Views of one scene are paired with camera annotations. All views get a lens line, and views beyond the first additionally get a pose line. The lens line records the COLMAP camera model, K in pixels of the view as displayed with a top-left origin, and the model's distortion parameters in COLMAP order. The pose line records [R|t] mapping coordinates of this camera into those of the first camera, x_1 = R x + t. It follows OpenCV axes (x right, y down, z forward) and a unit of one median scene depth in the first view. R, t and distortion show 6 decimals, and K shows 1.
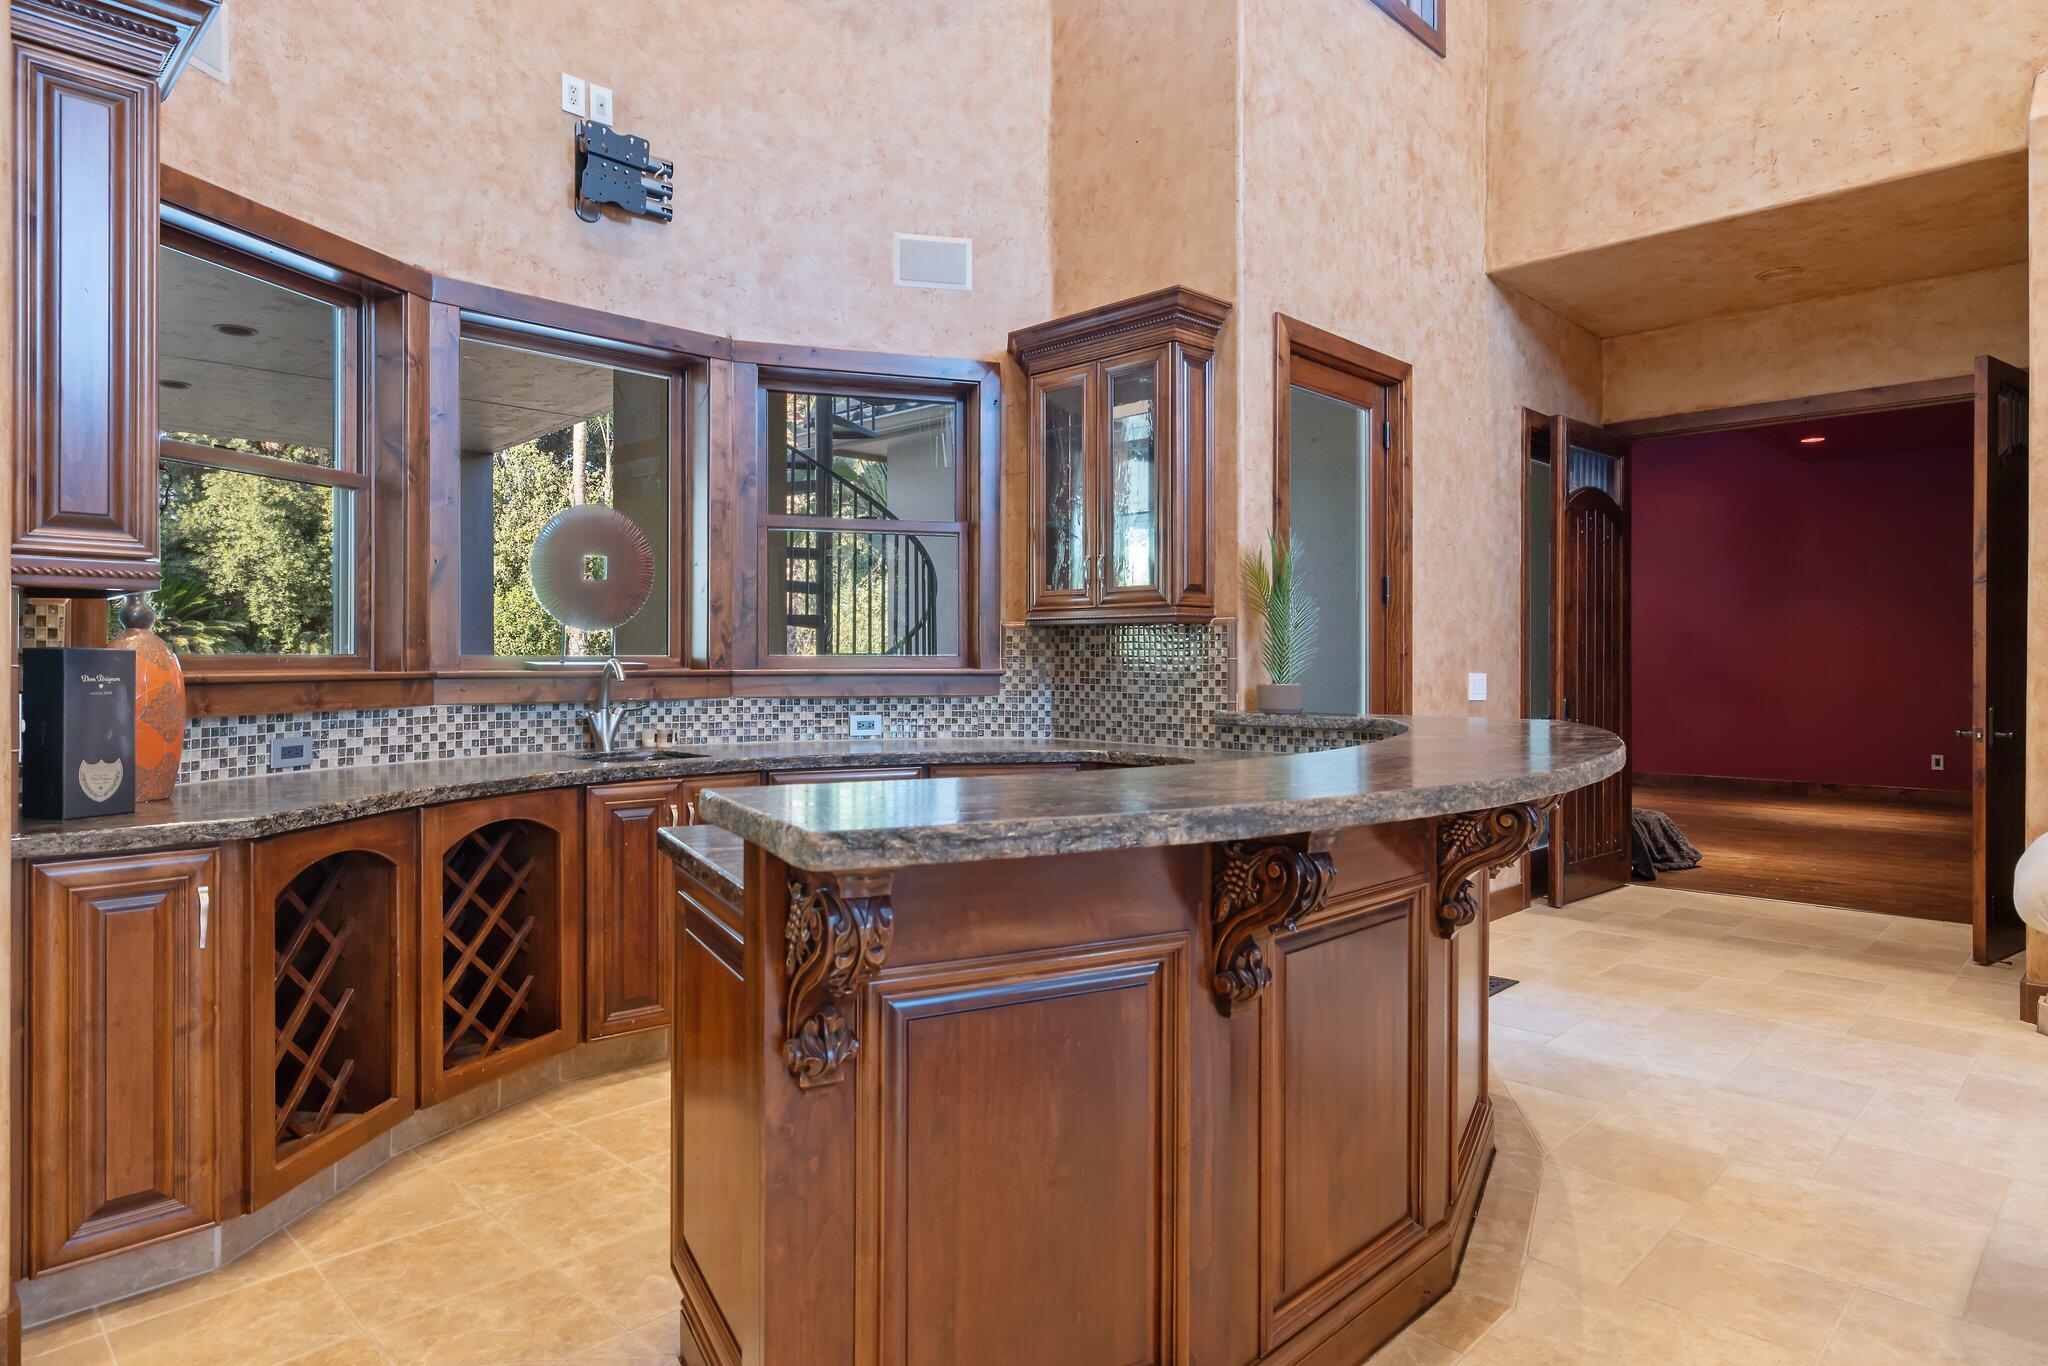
lens RADIAL K [[1183.2, 0, 1025.6], [0, 1183.2, 662.1], [0, 0, 1]] dist [0.007150, 0.000107]
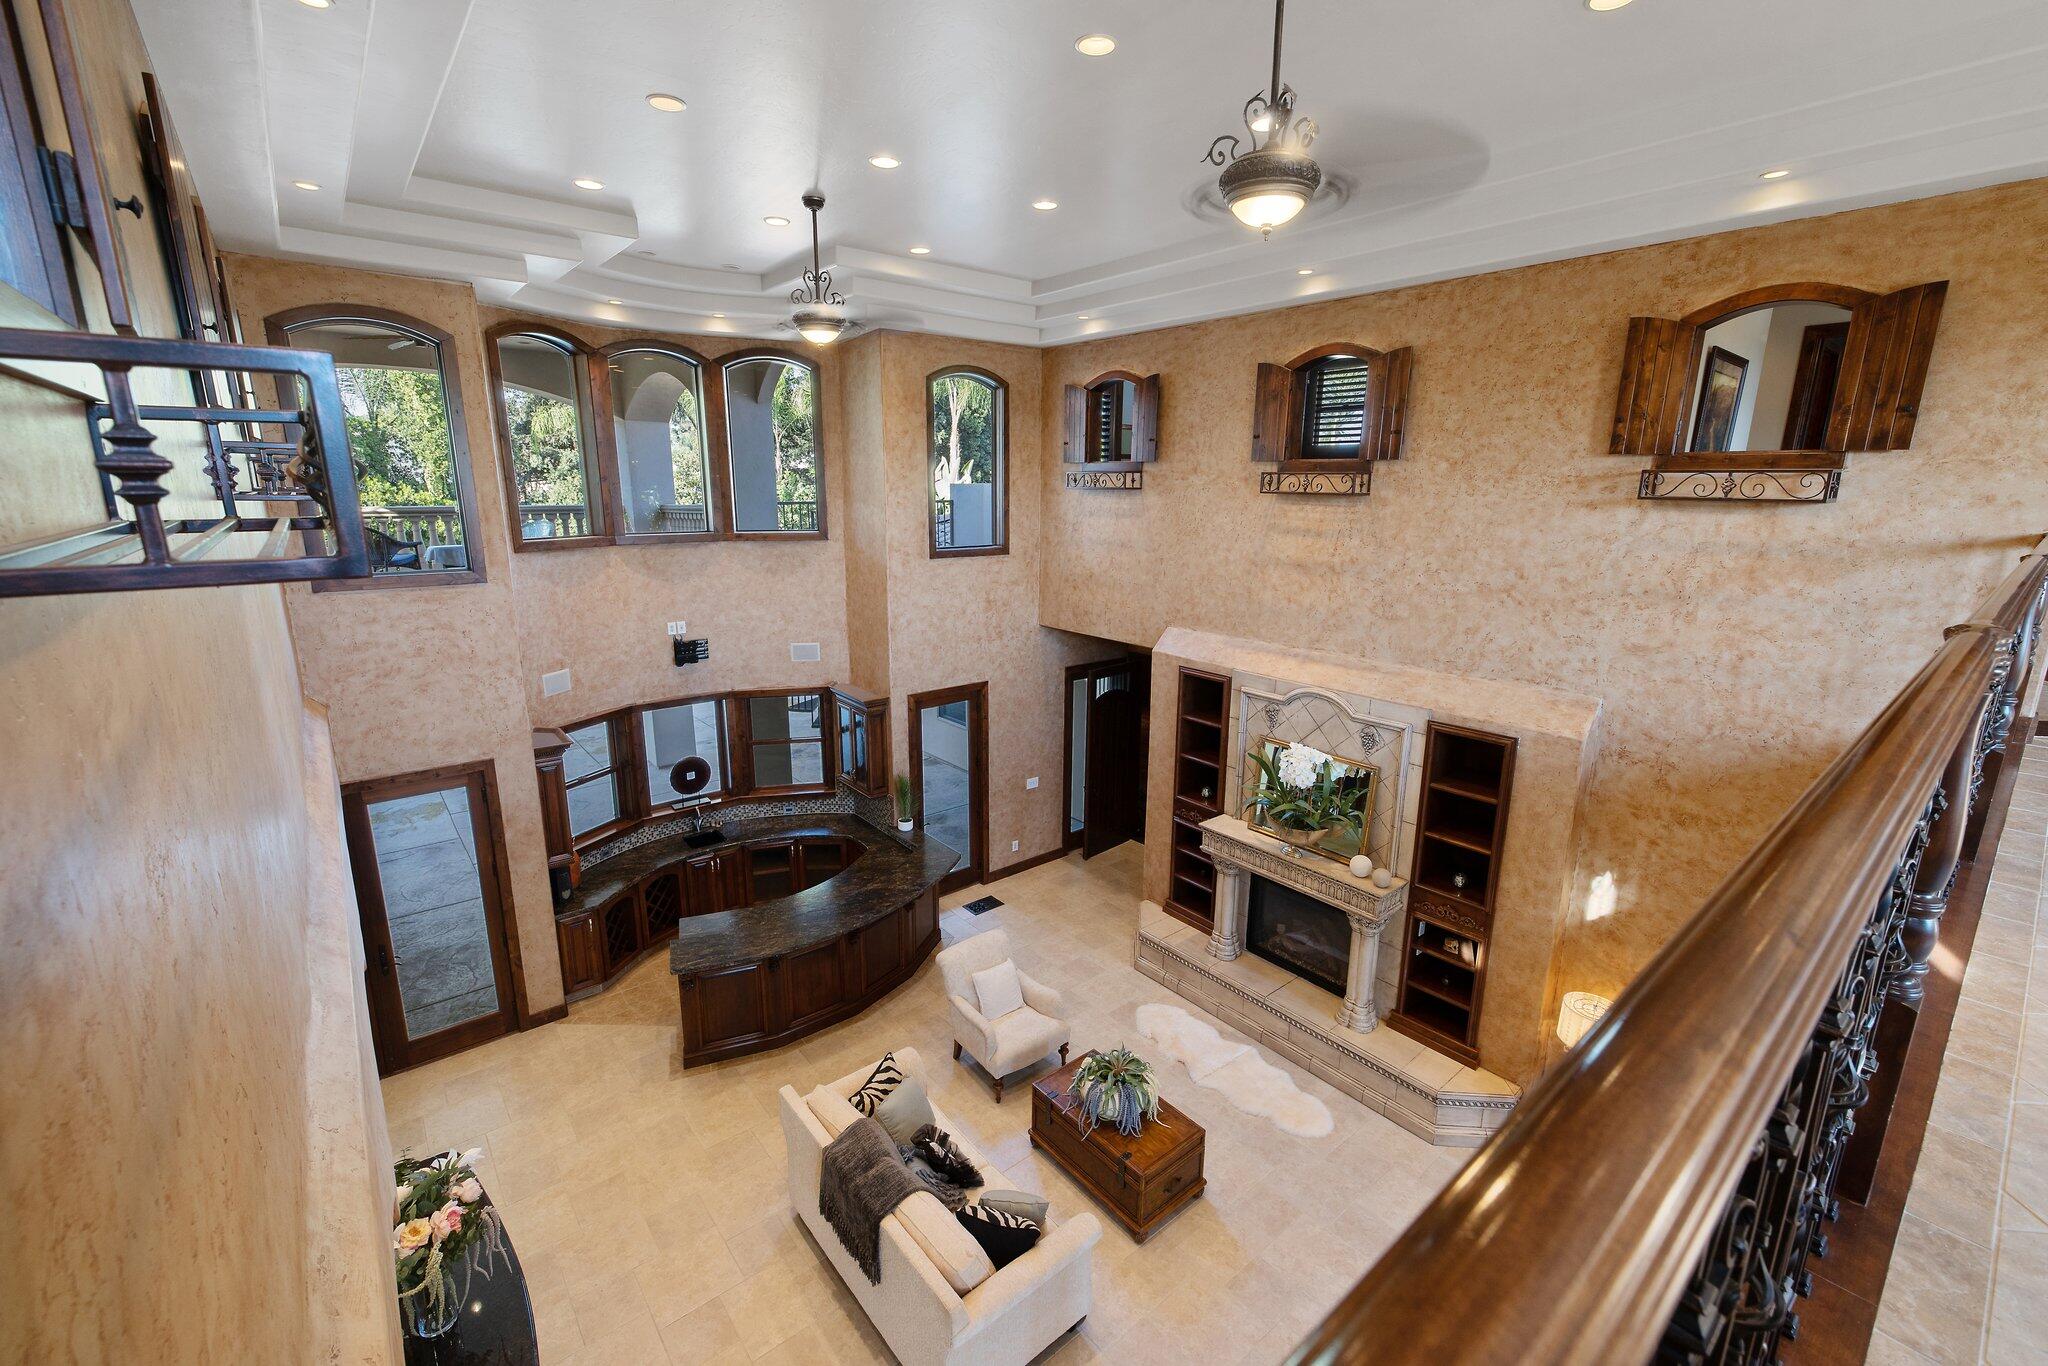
lens RADIAL K [[862.2, 0, 1026.9], [0, 862.2, 676.2], [0, 0, 1]] dist [0.010178, -0.003083]
pose [[0.994383, 0.029172, -0.101740, 0.693569], [-0.005969, 0.975192, 0.221279, -0.785920], [0.105671, -0.219428, 0.969889, -0.992320]]
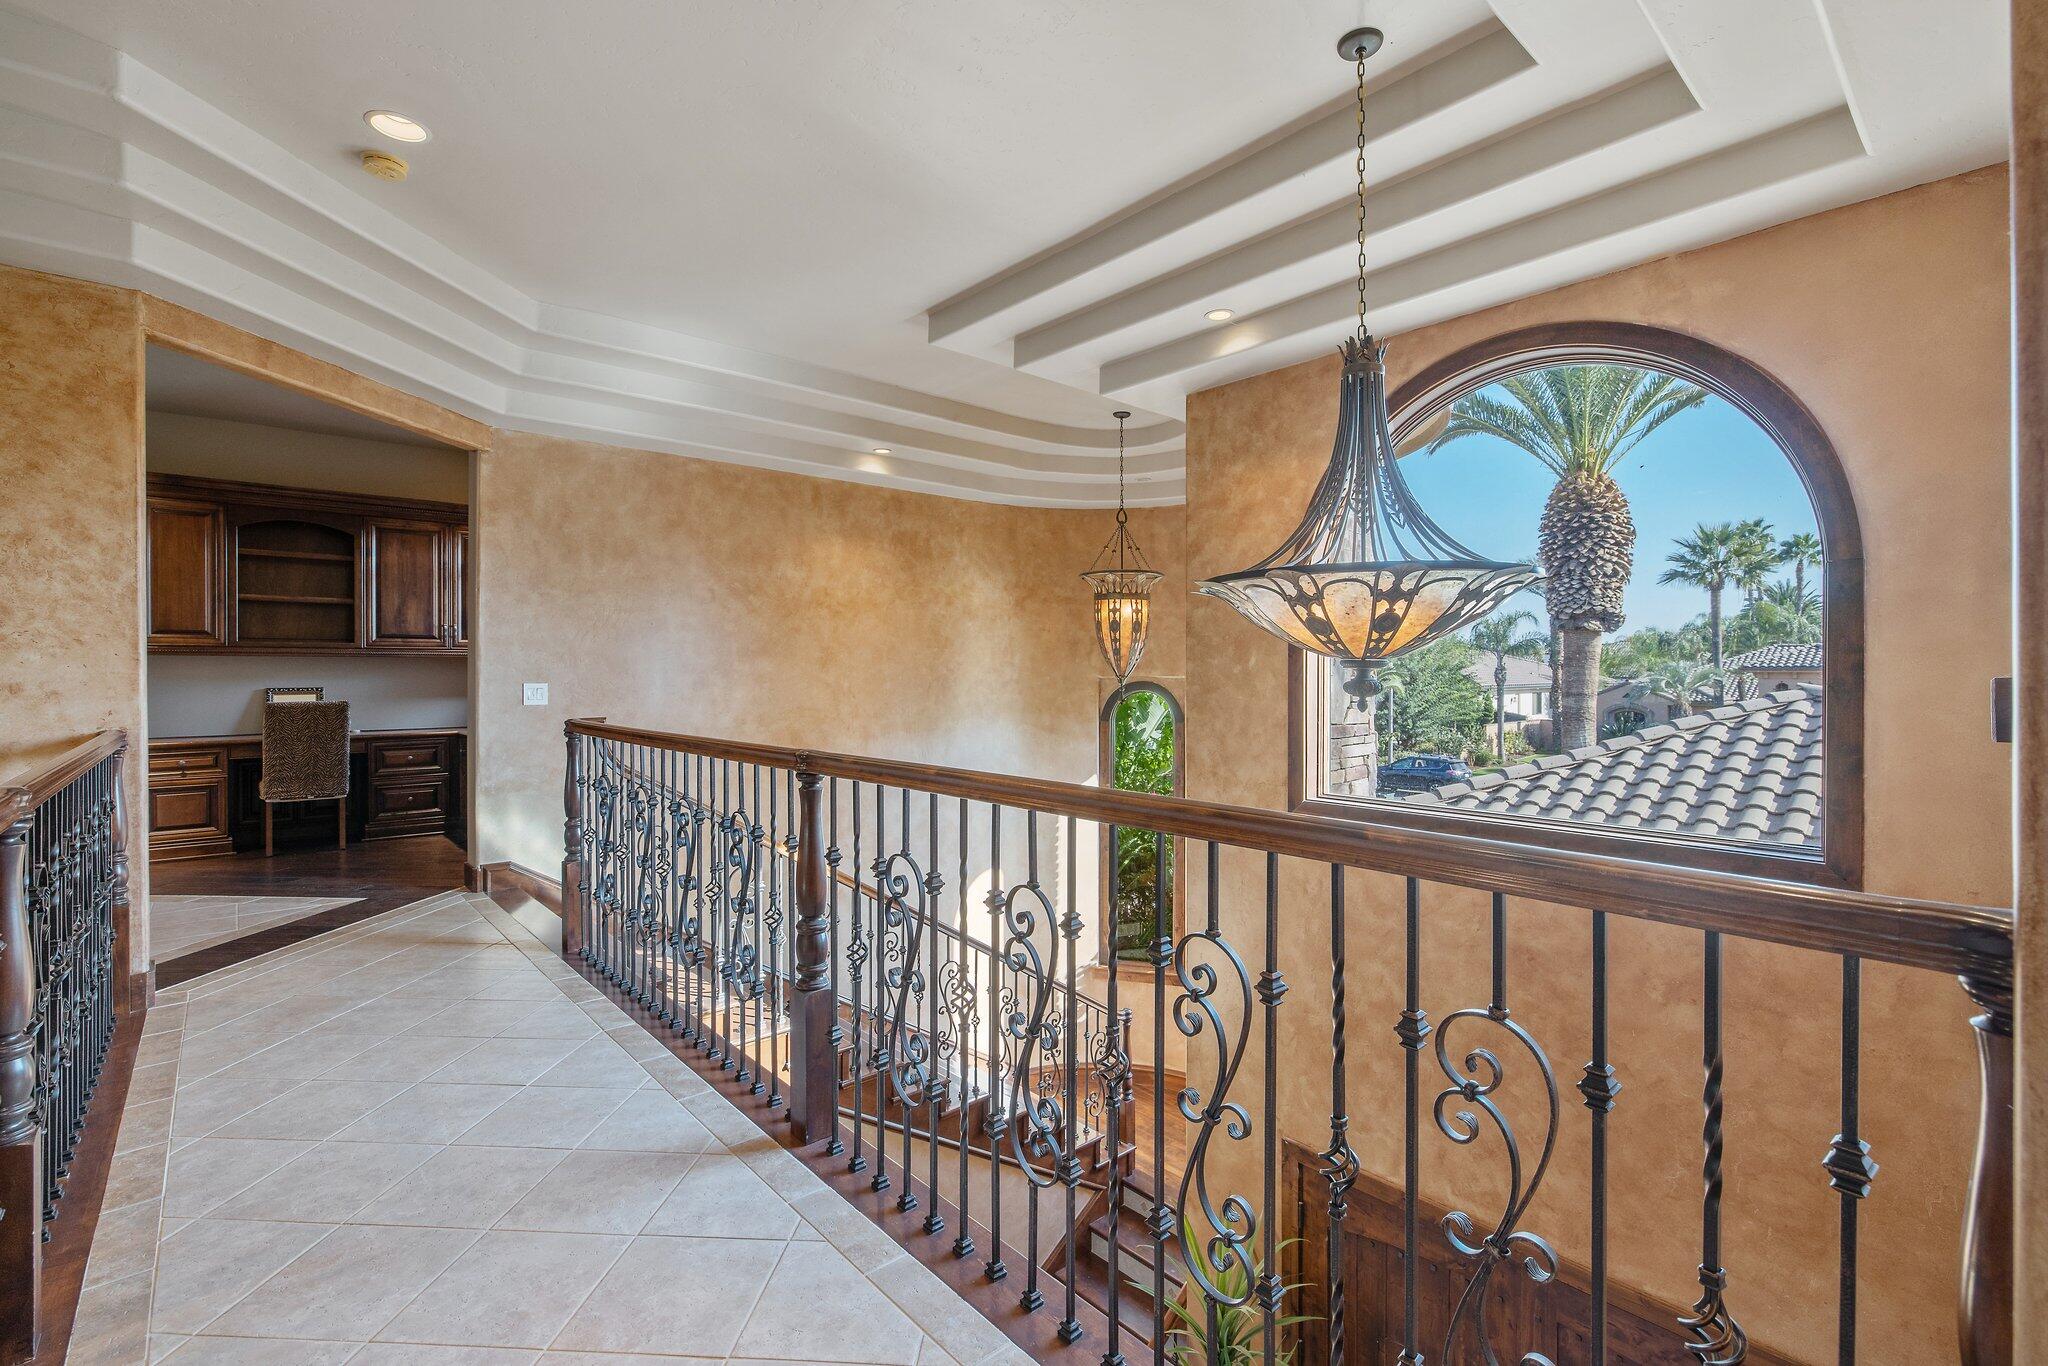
lens RADIAL K [[919.2, 0, 1043.6], [0, 919.2, 674.3], [0, 0, 1]] dist [-0.001922, 0.001009]
pose [[0.063869, -0.003717, 0.997951, 0.993915], [0.002708, 0.999990, 0.003551, -0.782574], [-0.997955, 0.002476, 0.063878, -0.742304]]
